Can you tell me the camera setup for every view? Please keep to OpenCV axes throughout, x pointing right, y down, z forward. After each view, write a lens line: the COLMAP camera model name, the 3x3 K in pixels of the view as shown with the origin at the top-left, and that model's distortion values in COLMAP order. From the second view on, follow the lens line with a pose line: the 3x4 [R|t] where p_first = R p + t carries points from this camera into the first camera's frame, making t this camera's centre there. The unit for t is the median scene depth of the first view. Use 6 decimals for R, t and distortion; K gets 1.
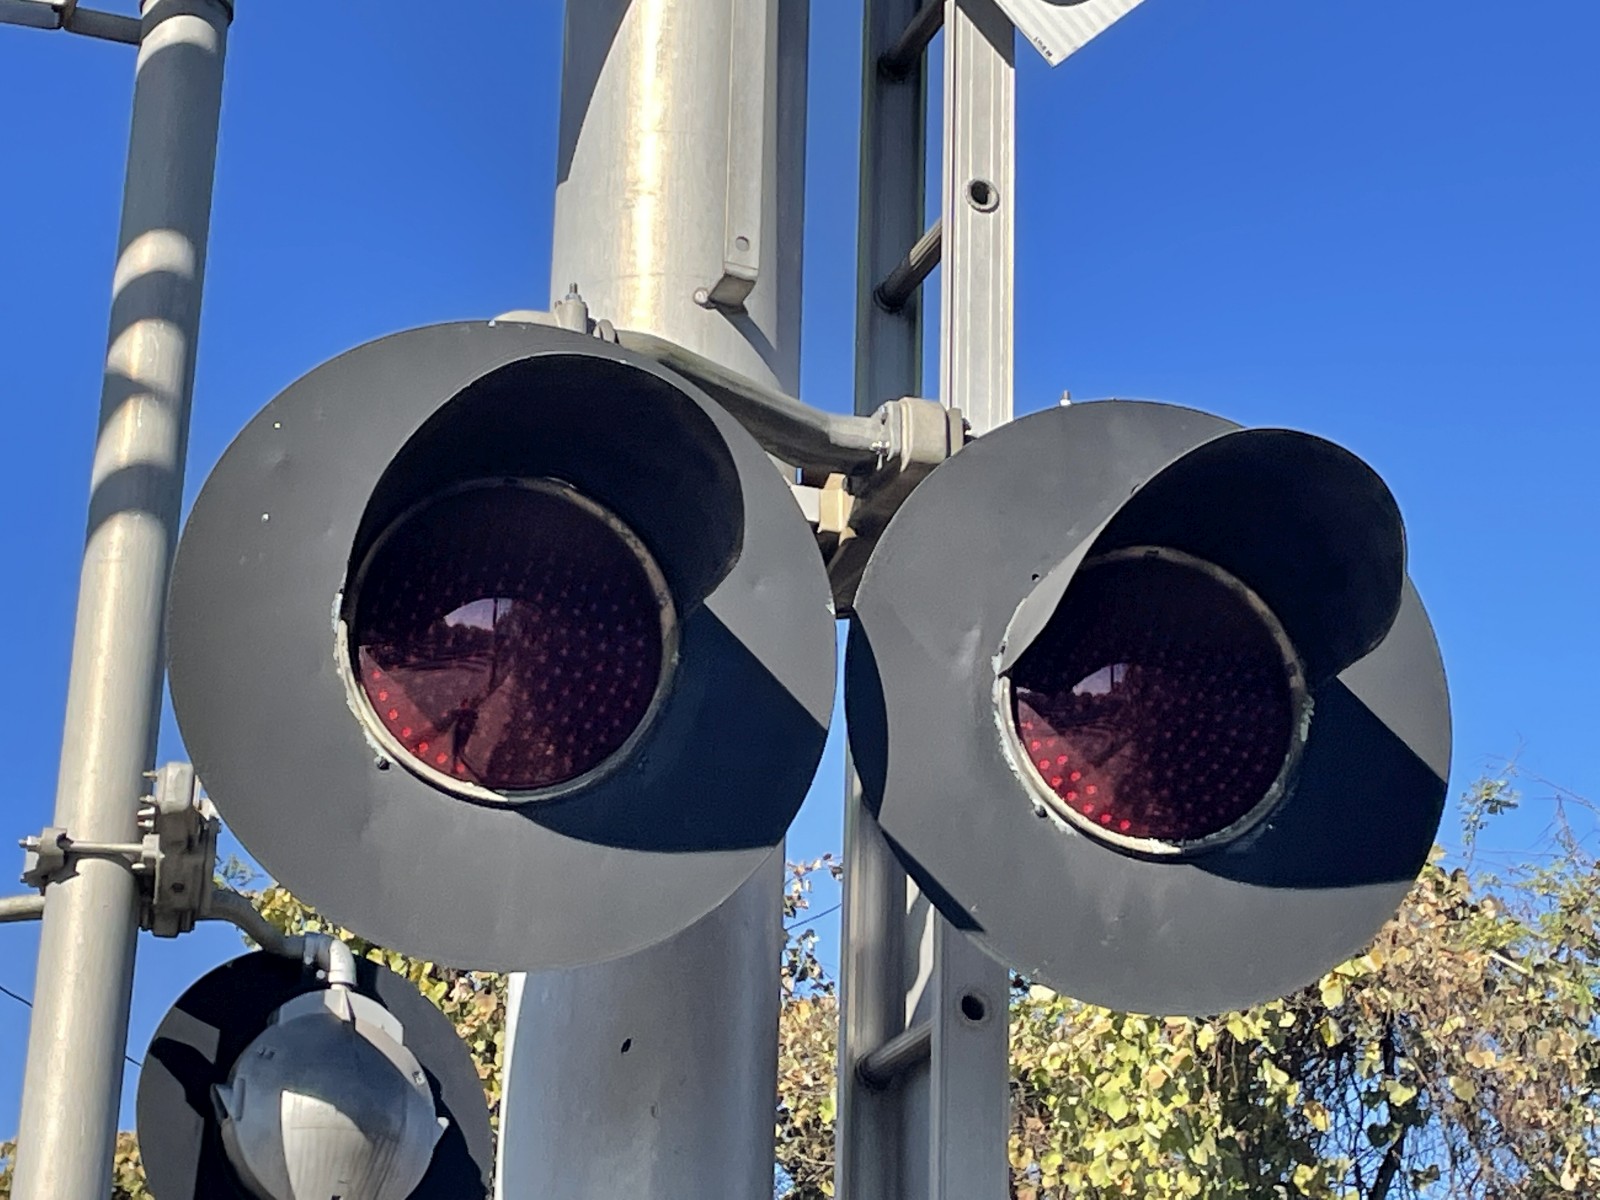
lens RADIAL K [[3696.9, 0, 800.0], [0, 3696.9, 600.0], [0, 0, 1]] dist [0.062990, 0.164515]
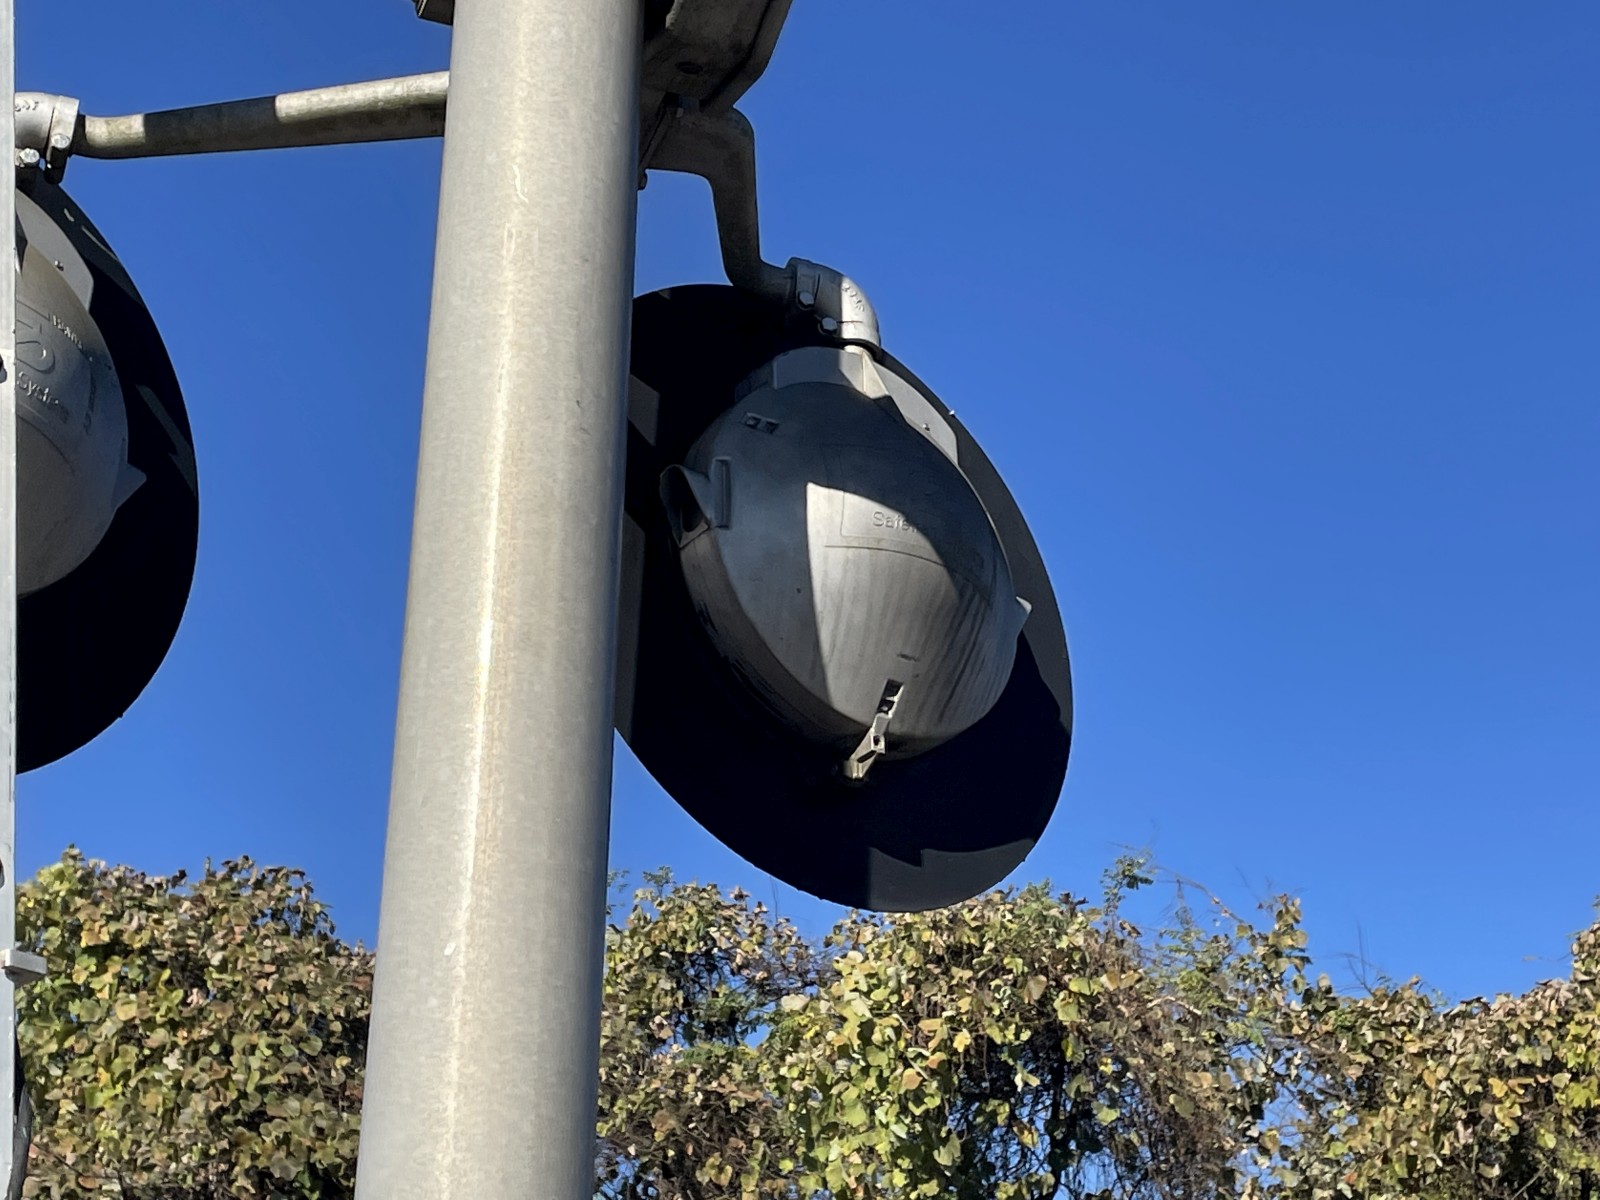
lens RADIAL K [[2781.0, 0, 800.0], [0, 2781.0, 600.0], [0, 0, 1]] dist [0.073486, 0.197209]
pose [[0.984050, 0.071443, 0.162918, -0.072019], [-0.057224, 0.994263, -0.090365, 0.065384], [-0.168439, 0.079601, 0.982493, 0.212134]]
